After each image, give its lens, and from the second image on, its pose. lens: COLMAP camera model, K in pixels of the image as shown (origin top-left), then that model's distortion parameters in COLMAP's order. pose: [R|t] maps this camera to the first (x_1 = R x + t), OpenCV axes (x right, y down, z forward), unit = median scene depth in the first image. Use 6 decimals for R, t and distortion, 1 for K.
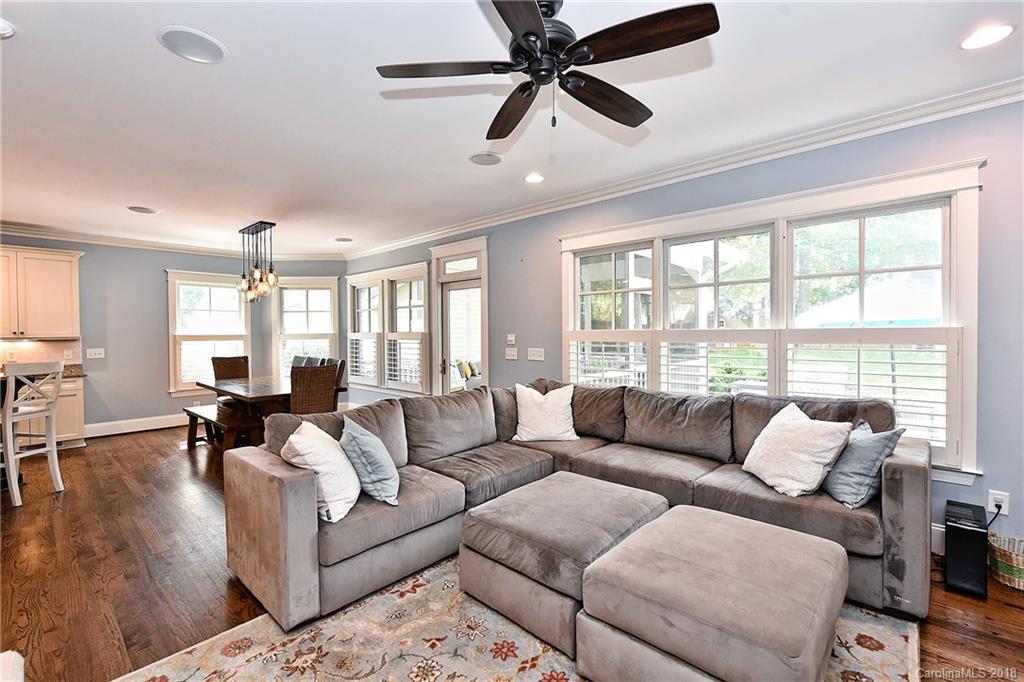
lens RADIAL K [[441.1, 0, 512.0], [0, 441.1, 341.0], [0, 0, 1]] dist [0.000850, -0.000116]
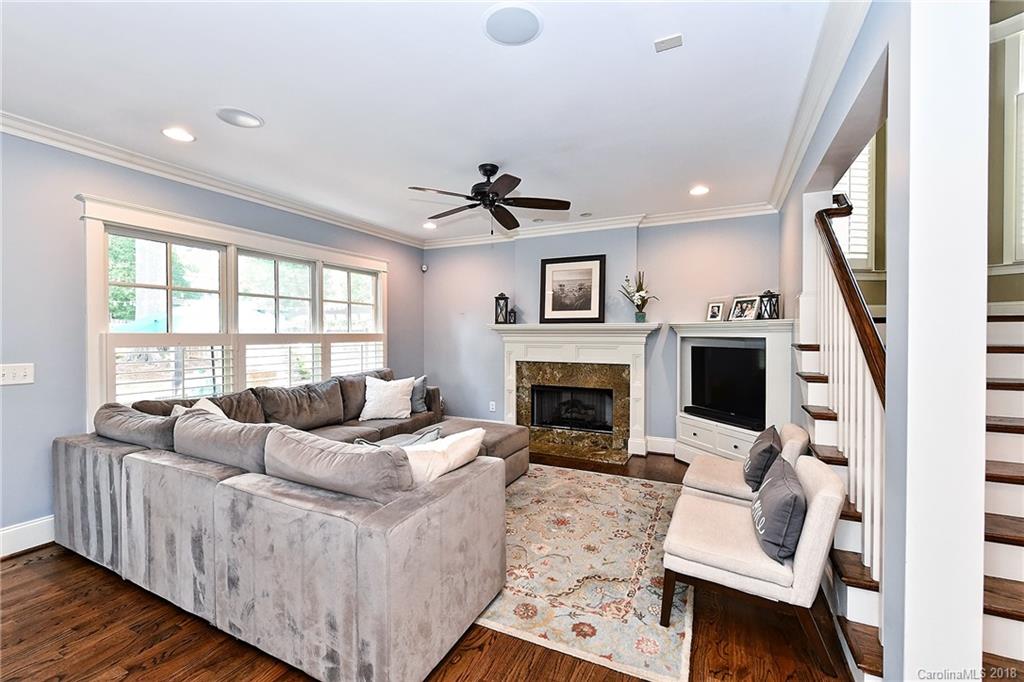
lens RADIAL K [[418.4, 0, 512.0], [0, 418.4, 341.0], [0, 0, 1]] dist [0.000511, -0.000177]
pose [[-0.270814, -0.006833, 0.962607, -0.592096], [0.025098, 0.999585, 0.014156, -0.003890], [-0.962304, 0.027994, -0.270530, 0.472842]]
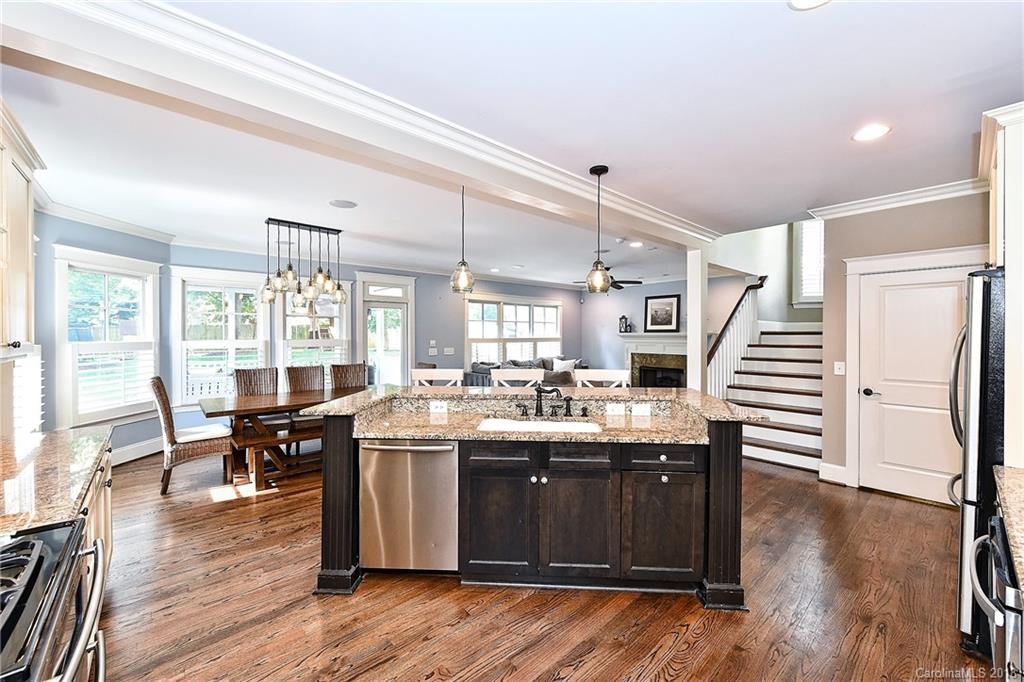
lens RADIAL K [[412.1, 0, 512.0], [0, 412.1, 341.0], [0, 0, 1]] dist [0.002492, 0.000278]
pose [[0.115709, -0.004585, 0.993273, -1.505160], [0.021397, 0.999769, 0.002122, -0.008566], [-0.993053, 0.021008, 0.115780, 0.500143]]
